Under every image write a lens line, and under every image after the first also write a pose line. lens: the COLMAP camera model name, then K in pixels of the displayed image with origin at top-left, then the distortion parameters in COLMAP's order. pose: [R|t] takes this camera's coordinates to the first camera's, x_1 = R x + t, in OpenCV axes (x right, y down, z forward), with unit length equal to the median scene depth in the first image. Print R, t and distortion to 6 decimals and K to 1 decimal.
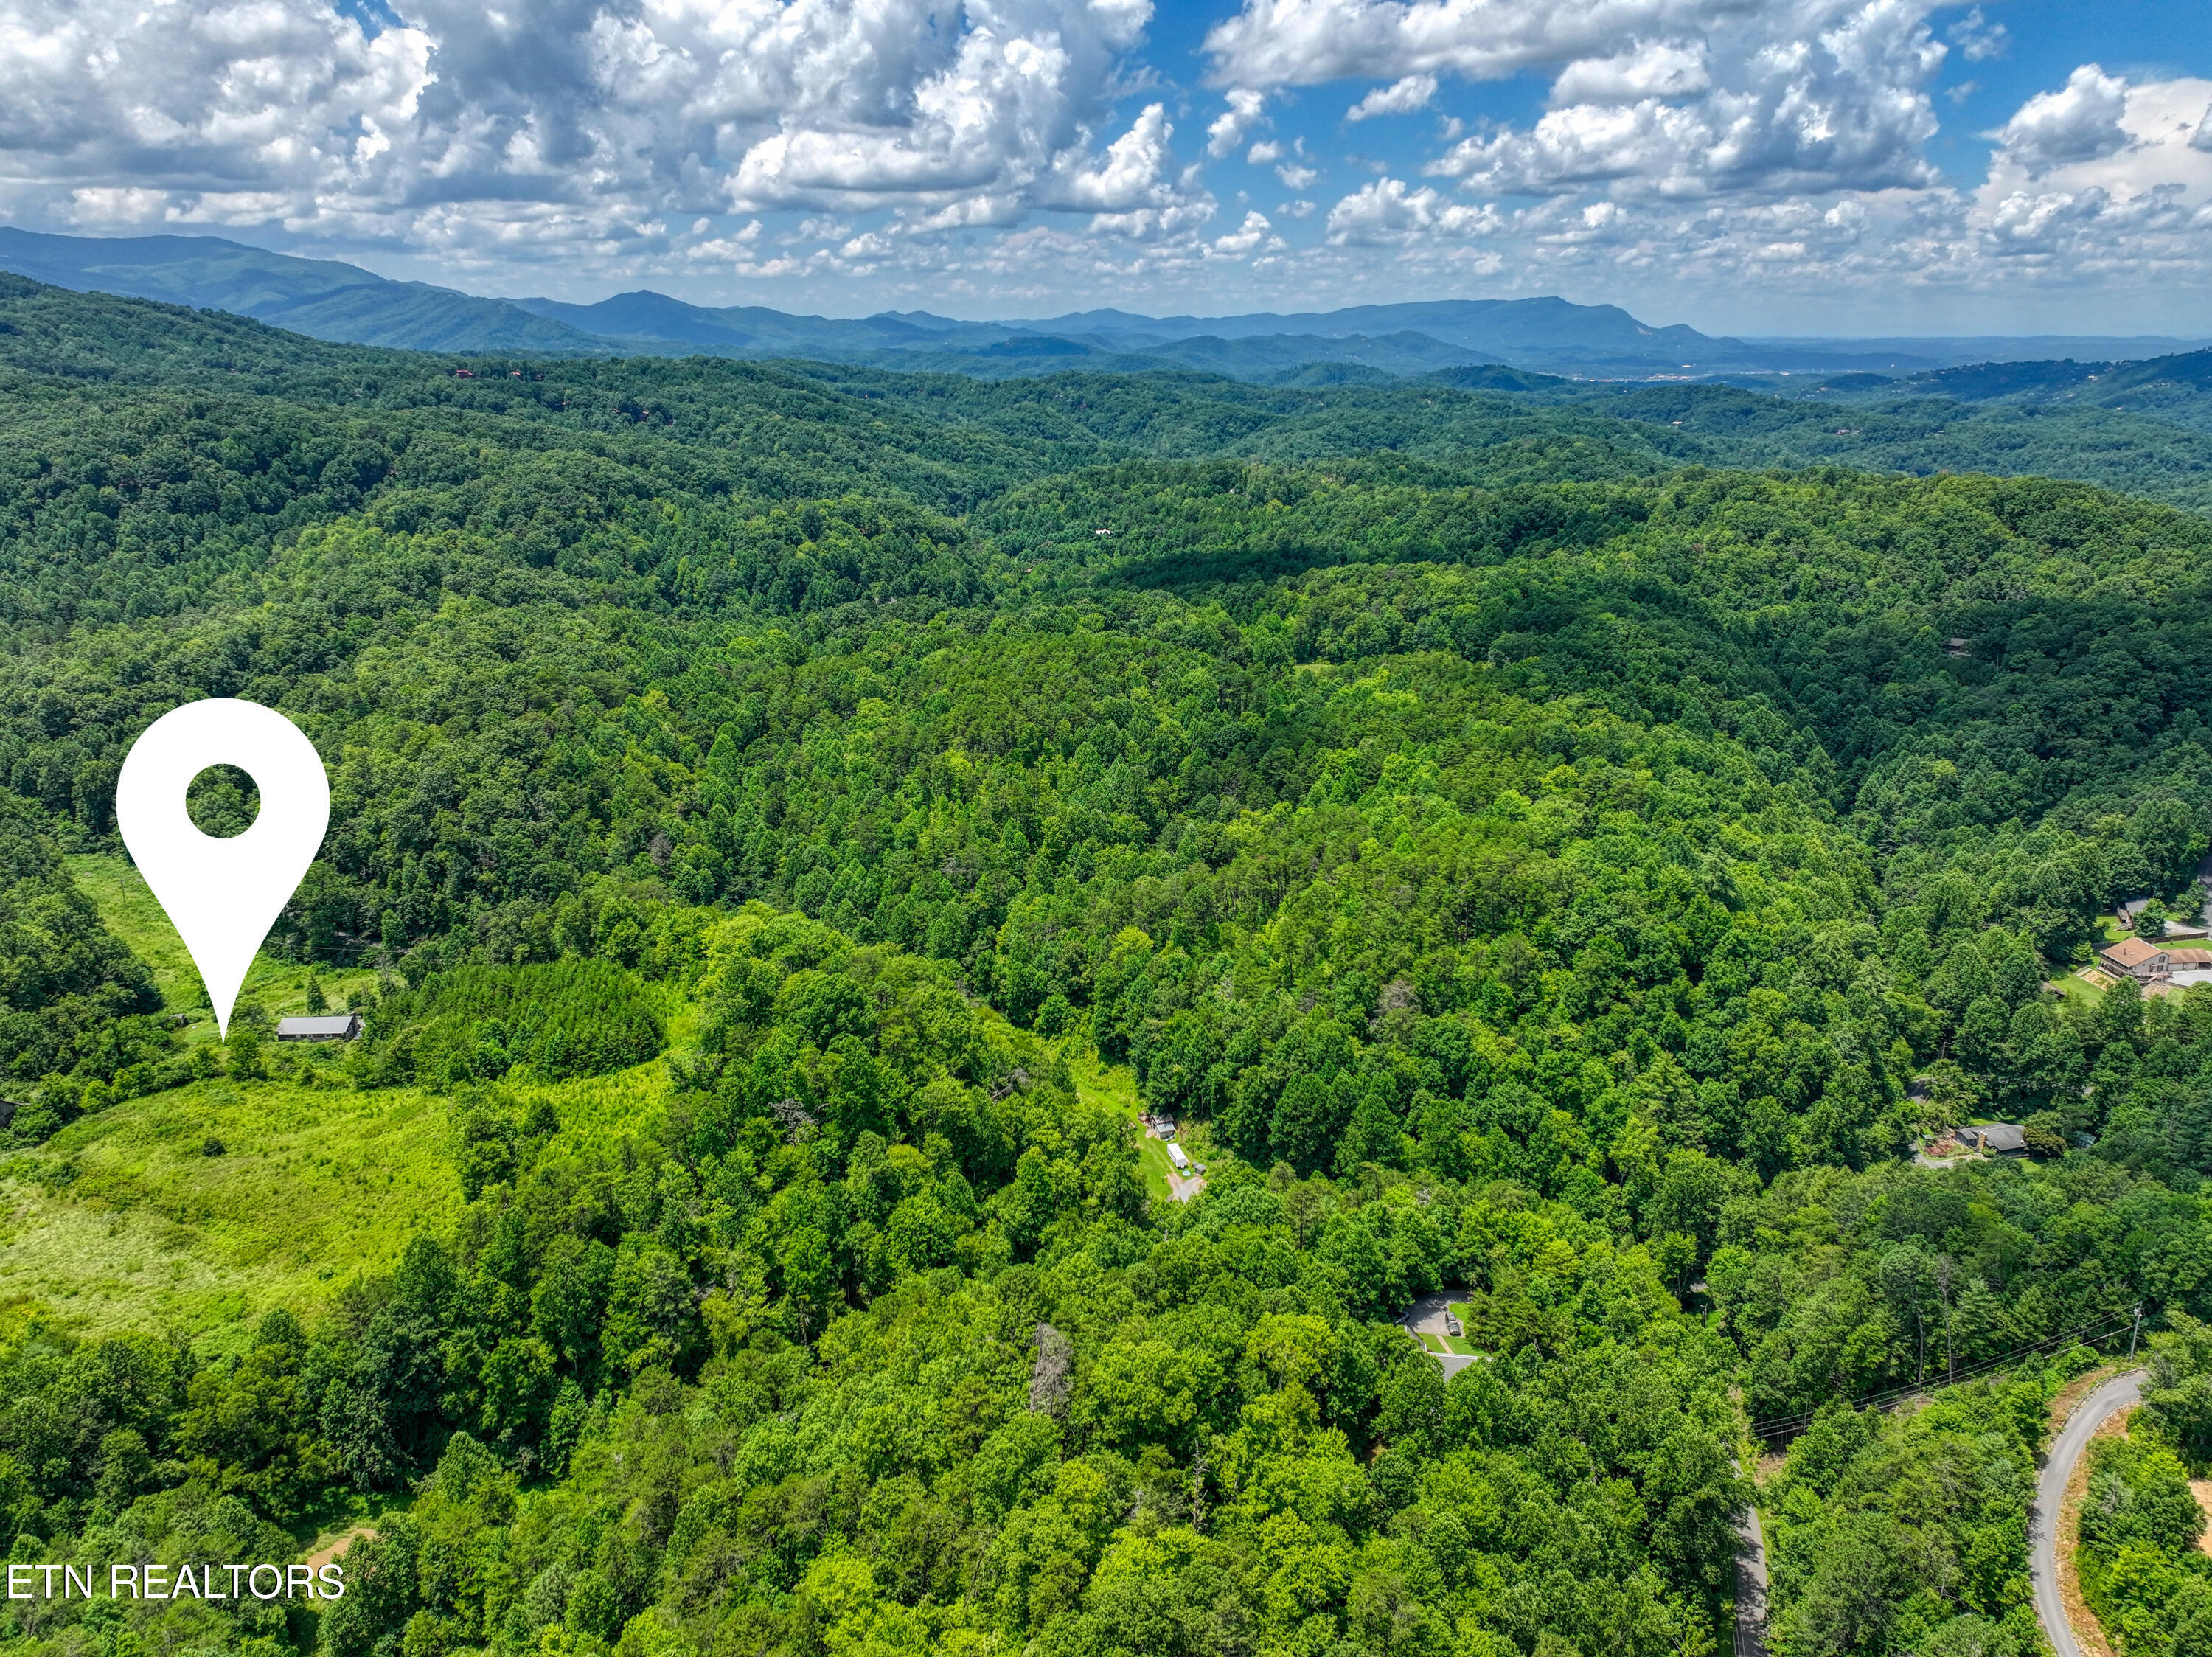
lens RADIAL K [[1551.0, 0, 1108.6], [0, 1551.0, 823.6], [0, 0, 1]] dist [-0.002068, 0.018517]
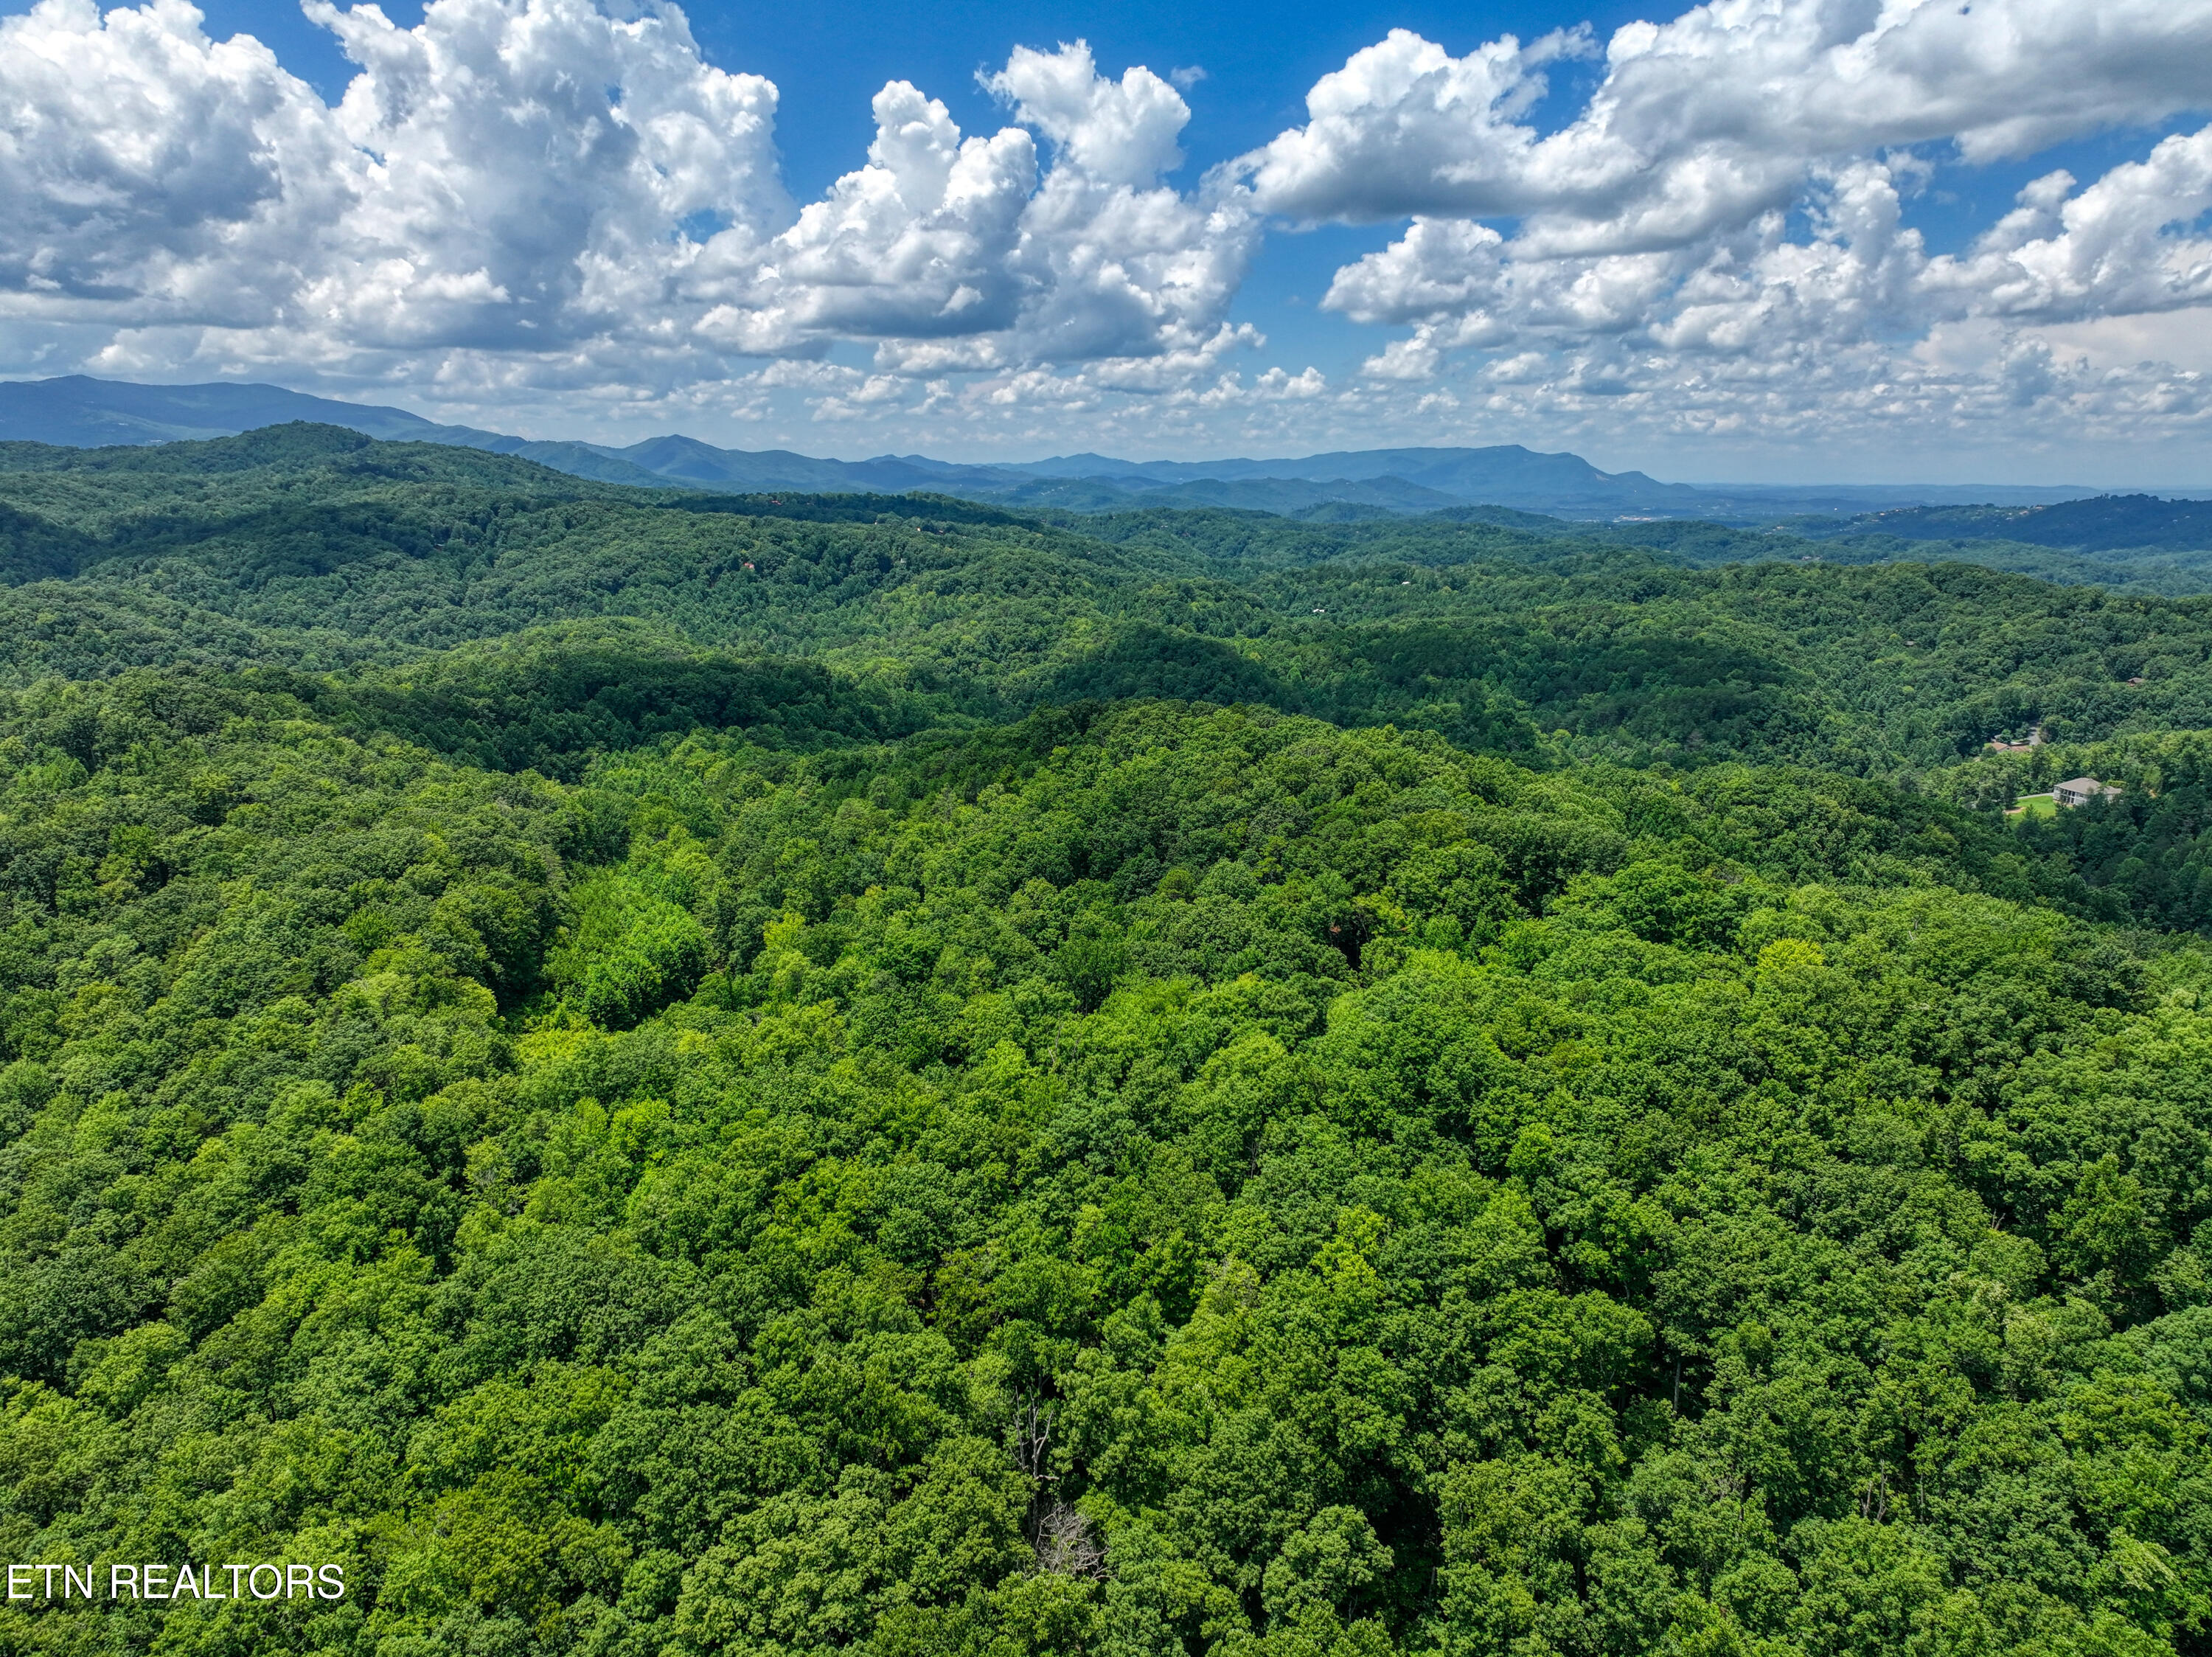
lens RADIAL K [[1551.0, 0, 1108.6], [0, 1551.0, 823.6], [0, 0, 1]] dist [-0.002068, 0.018517]
pose [[0.999728, -0.000474, 0.023317, -0.376739], [0.002474, 0.996311, -0.085786, 0.213908], [-0.023191, 0.085820, 0.996041, -0.667658]]
